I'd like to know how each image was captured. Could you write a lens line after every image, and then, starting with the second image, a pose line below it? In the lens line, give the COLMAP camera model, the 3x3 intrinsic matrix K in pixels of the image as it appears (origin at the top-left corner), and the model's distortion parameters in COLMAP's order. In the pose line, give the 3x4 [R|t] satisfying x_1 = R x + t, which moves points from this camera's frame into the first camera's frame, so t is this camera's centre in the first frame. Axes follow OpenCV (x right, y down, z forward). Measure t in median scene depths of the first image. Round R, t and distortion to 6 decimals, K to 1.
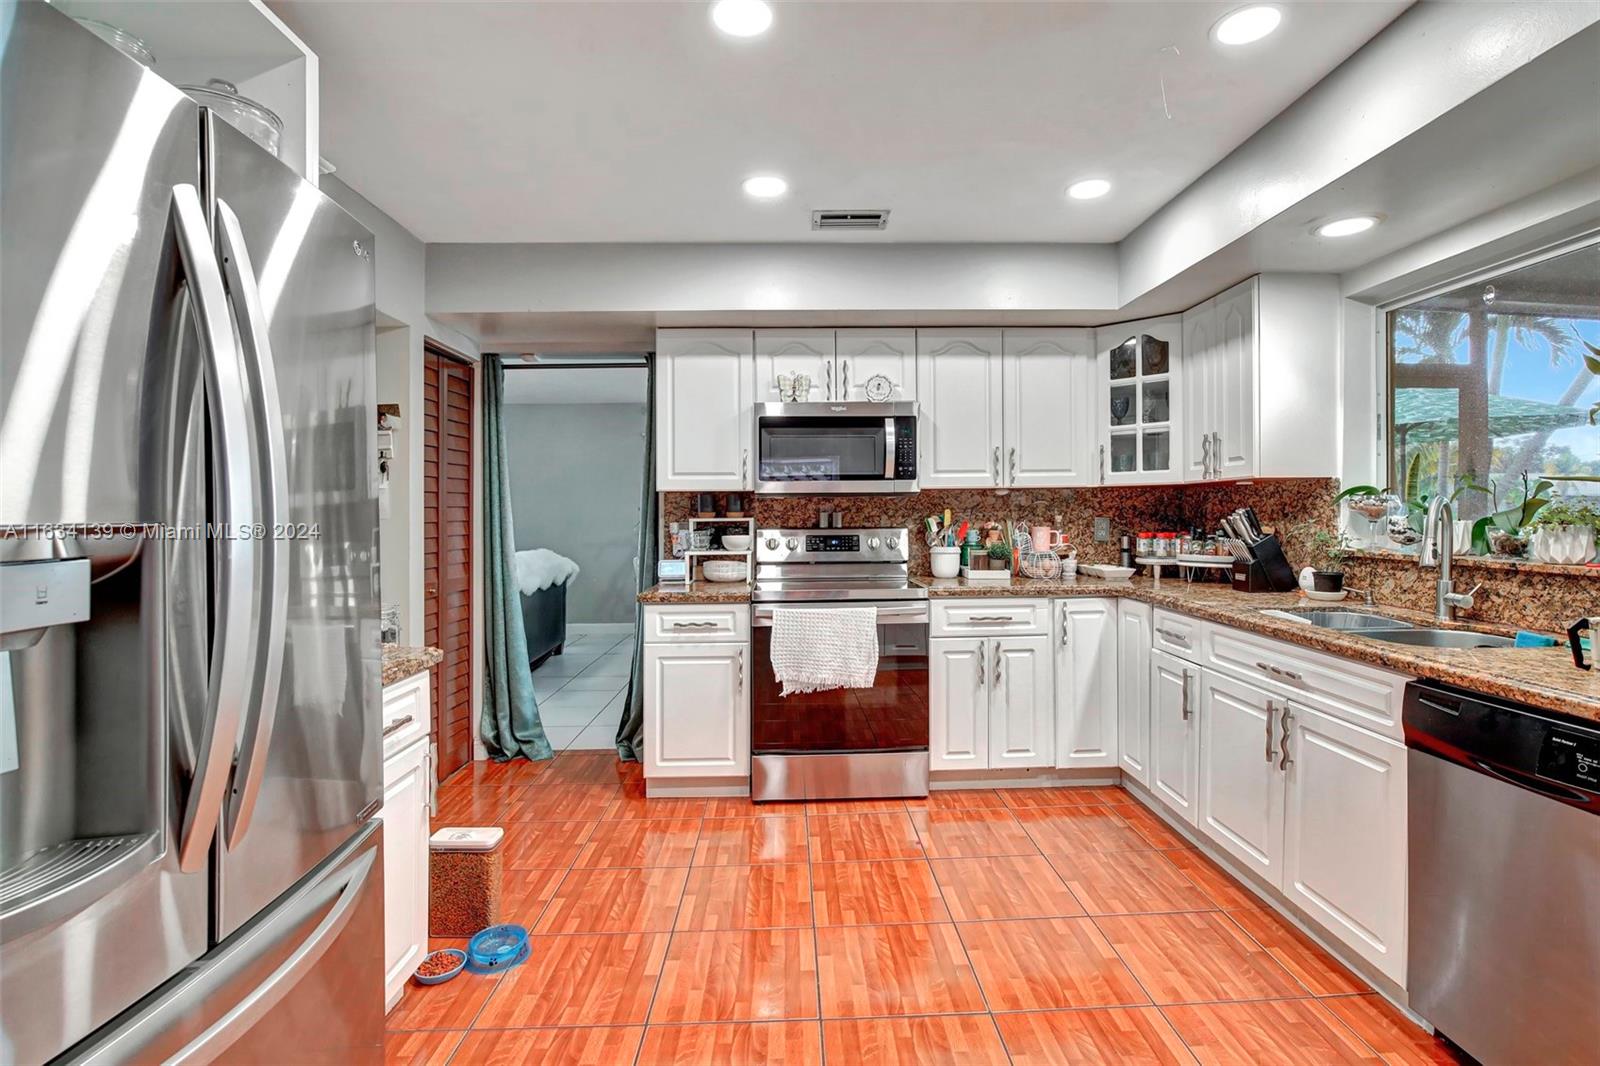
lens RADIAL K [[767.1, 0, 795.6], [0, 767.1, 496.2], [0, 0, 1]] dist [-0.001545, -0.000258]
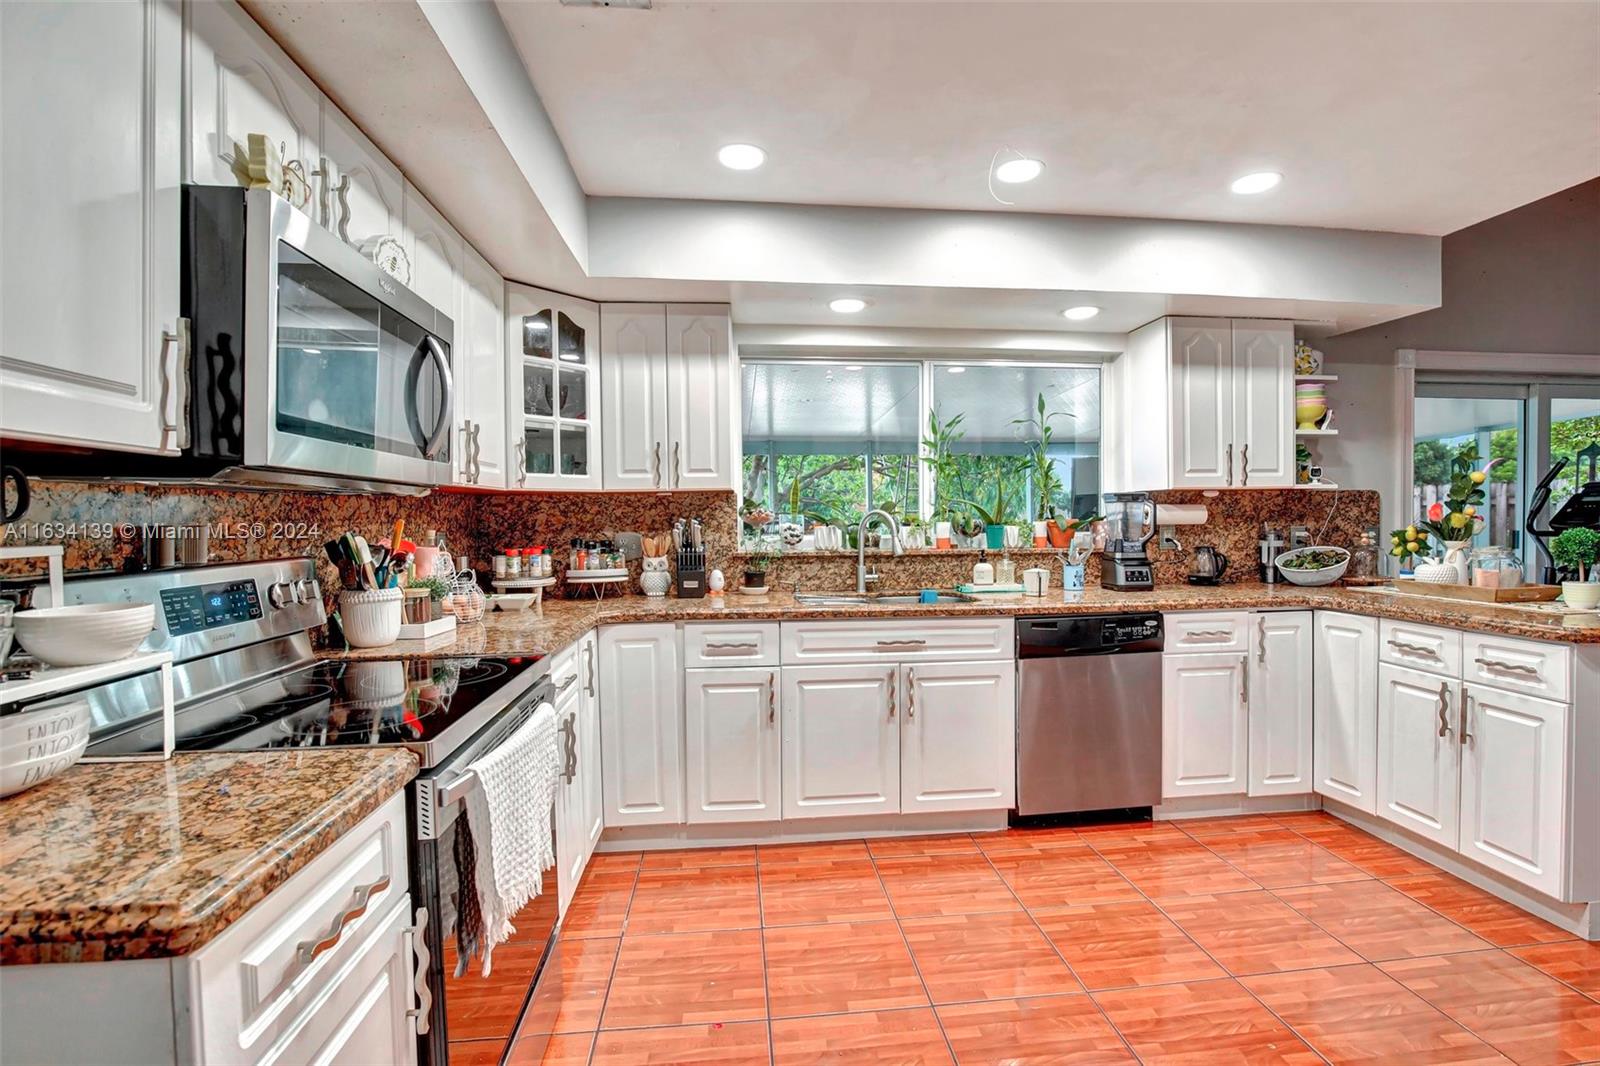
lens RADIAL K [[788.2, 0, 800.0], [0, 788.2, 533.0], [0, 0, 1]] dist [-0.060916, -0.000066]
pose [[-0.072395, -0.014377, 0.997272, -0.494314], [-0.003604, 0.999893, 0.014153, 0.020358], [-0.997370, -0.002569, -0.072439, 0.949559]]
